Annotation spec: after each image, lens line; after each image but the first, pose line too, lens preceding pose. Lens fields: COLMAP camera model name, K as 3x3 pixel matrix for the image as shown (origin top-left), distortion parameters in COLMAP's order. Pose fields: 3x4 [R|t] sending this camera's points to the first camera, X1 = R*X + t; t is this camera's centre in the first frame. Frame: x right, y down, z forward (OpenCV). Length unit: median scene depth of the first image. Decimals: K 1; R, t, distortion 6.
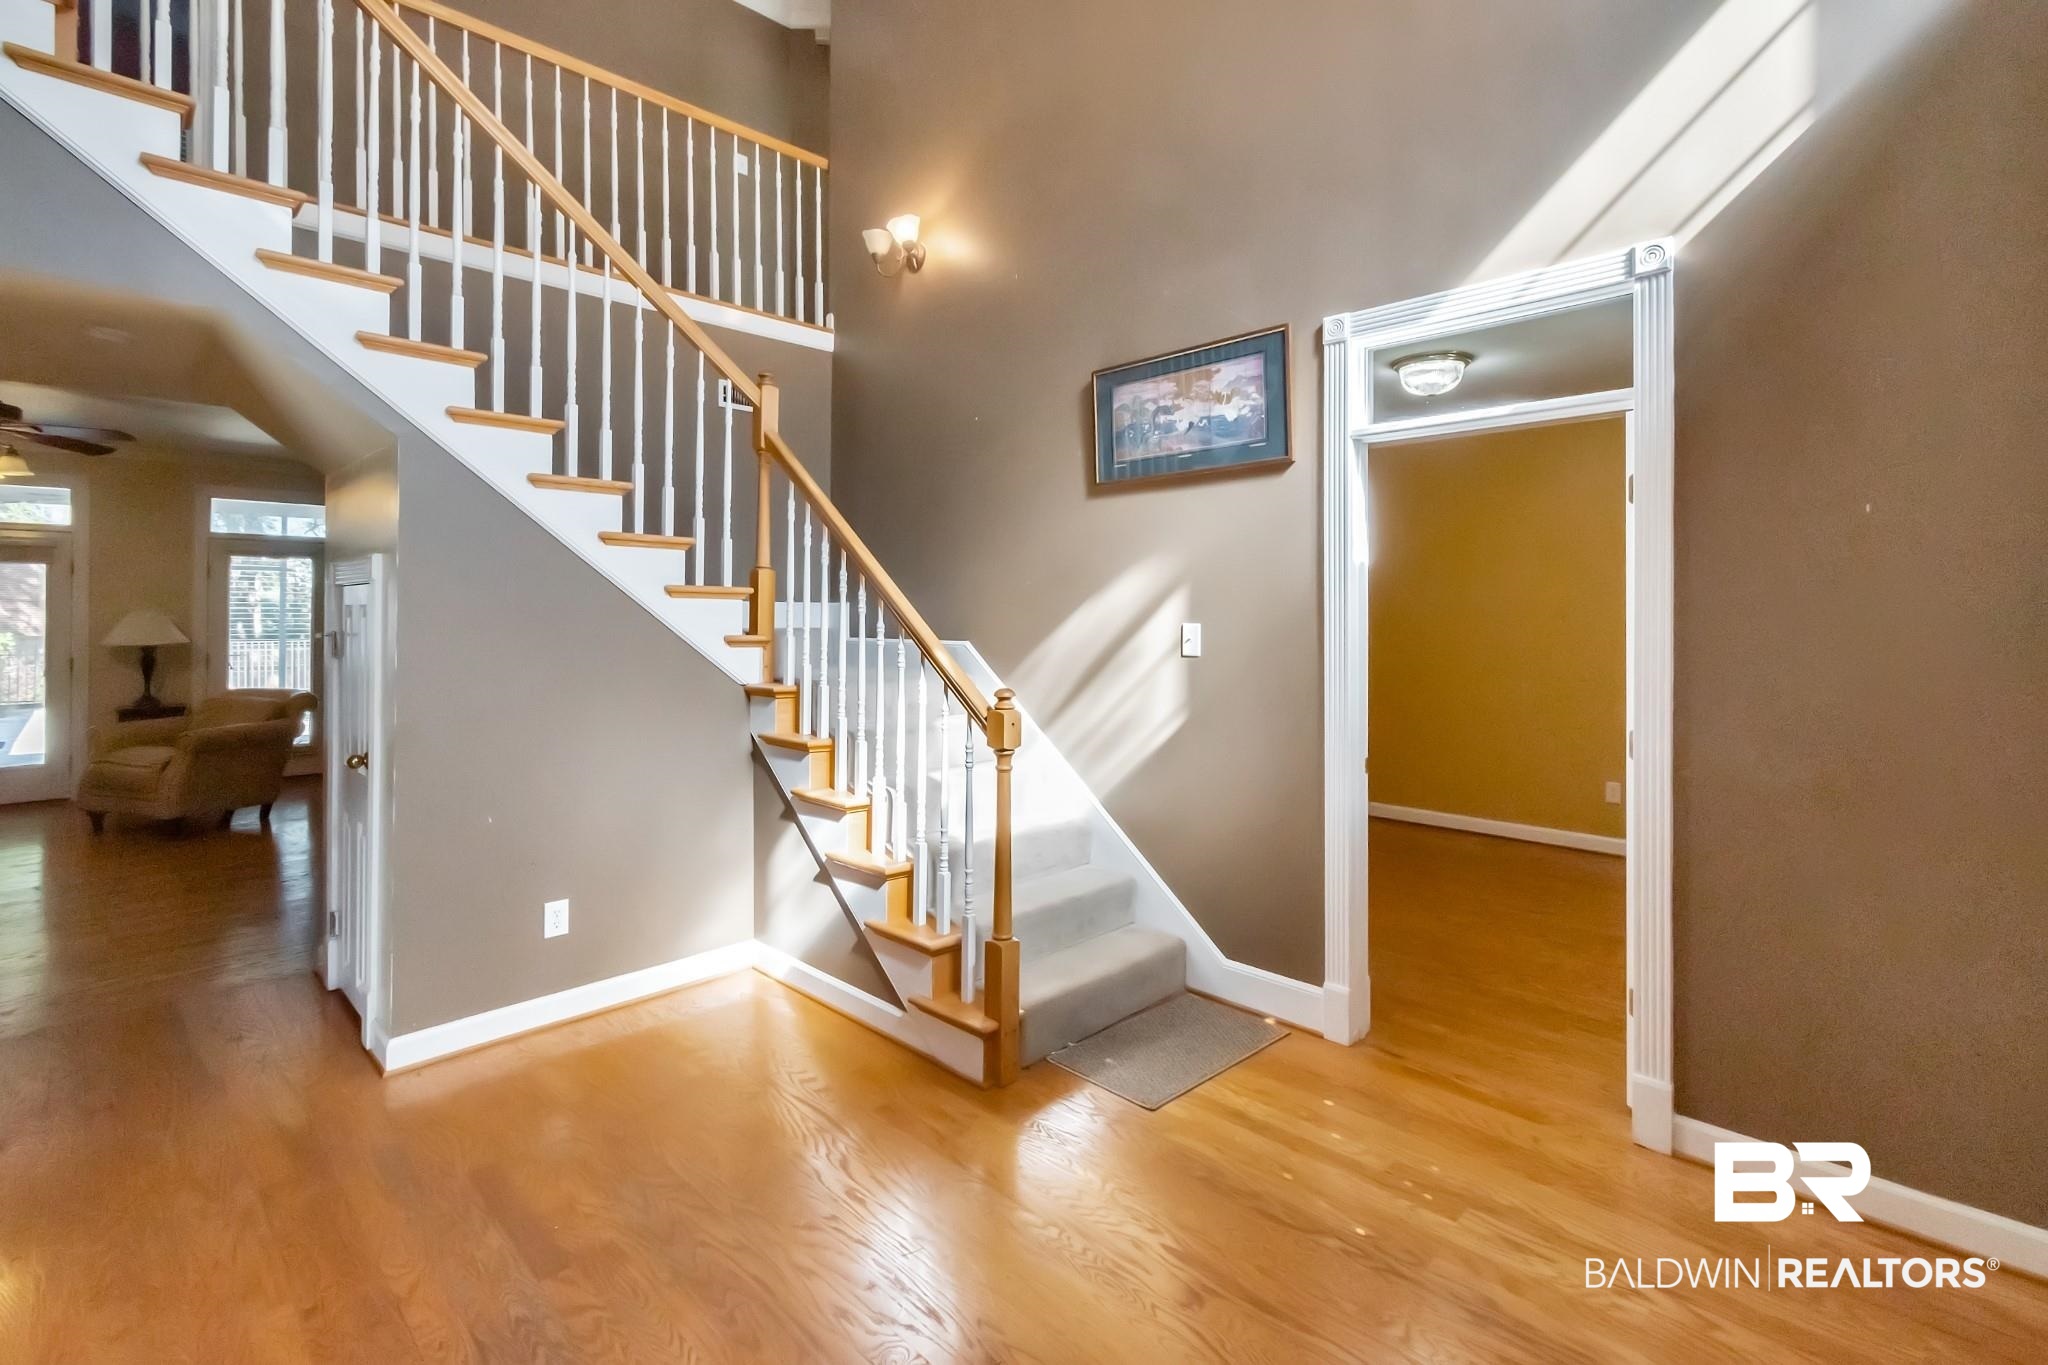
lens RADIAL K [[940.0, 0, 1027.5], [0, 940.0, 609.6], [0, 0, 1]] dist [0.000043, 0.000187]
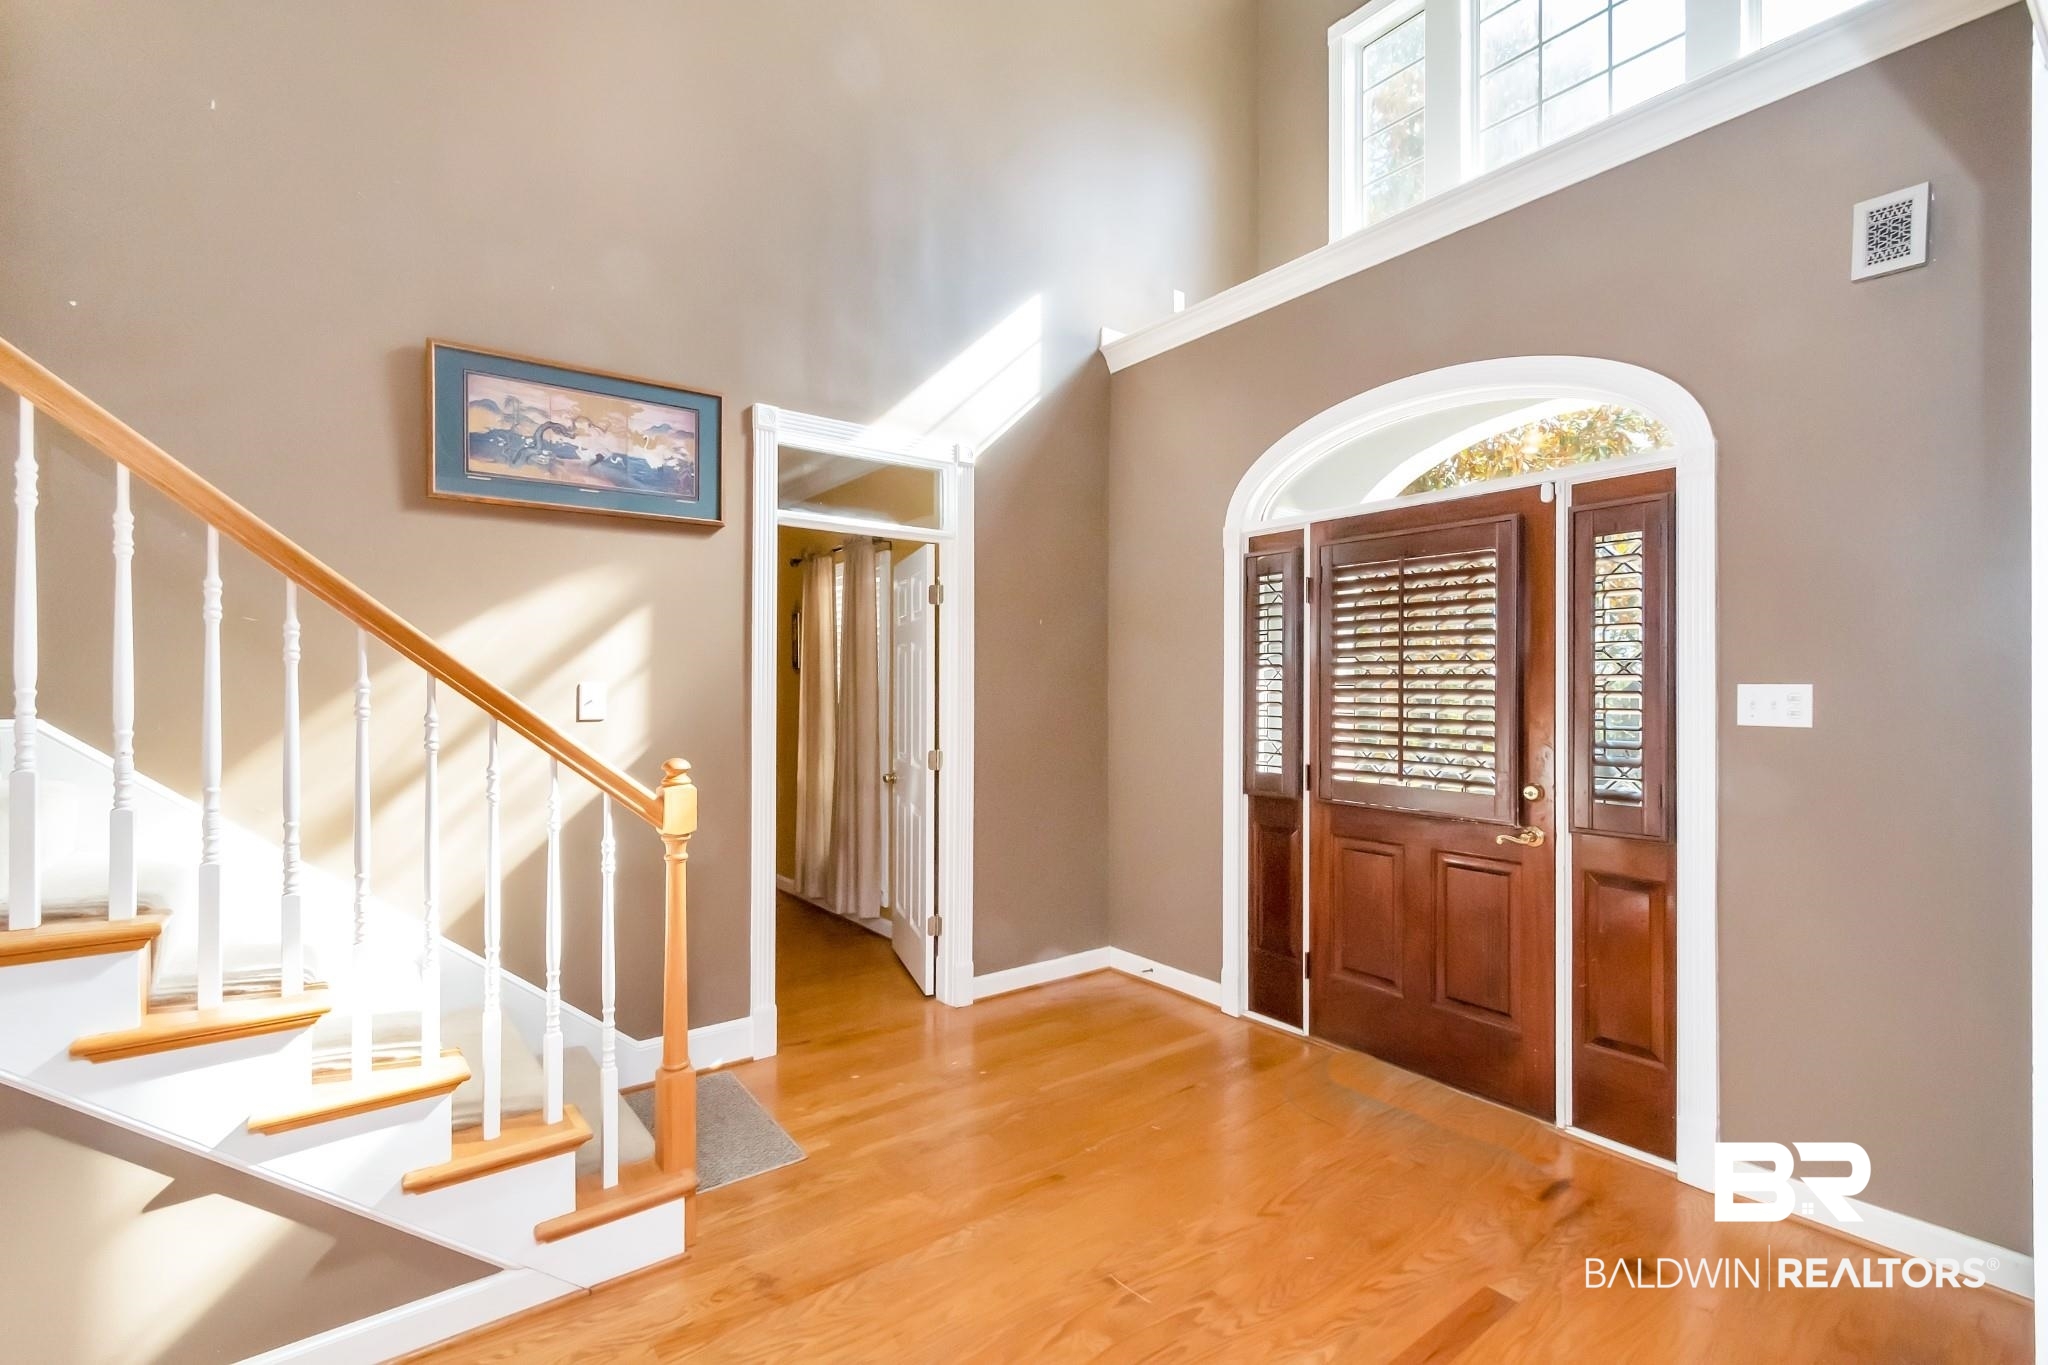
lens RADIAL K [[918.2, 0, 1025.6], [0, 918.2, 692.4], [0, 0, 1]] dist [0.001120, -0.000169]
pose [[0.133186, -0.004631, 0.991080, -0.644003], [-0.002504, 0.999984, 0.005009, 0.019070], [-0.991088, -0.003149, 0.133172, 0.500102]]
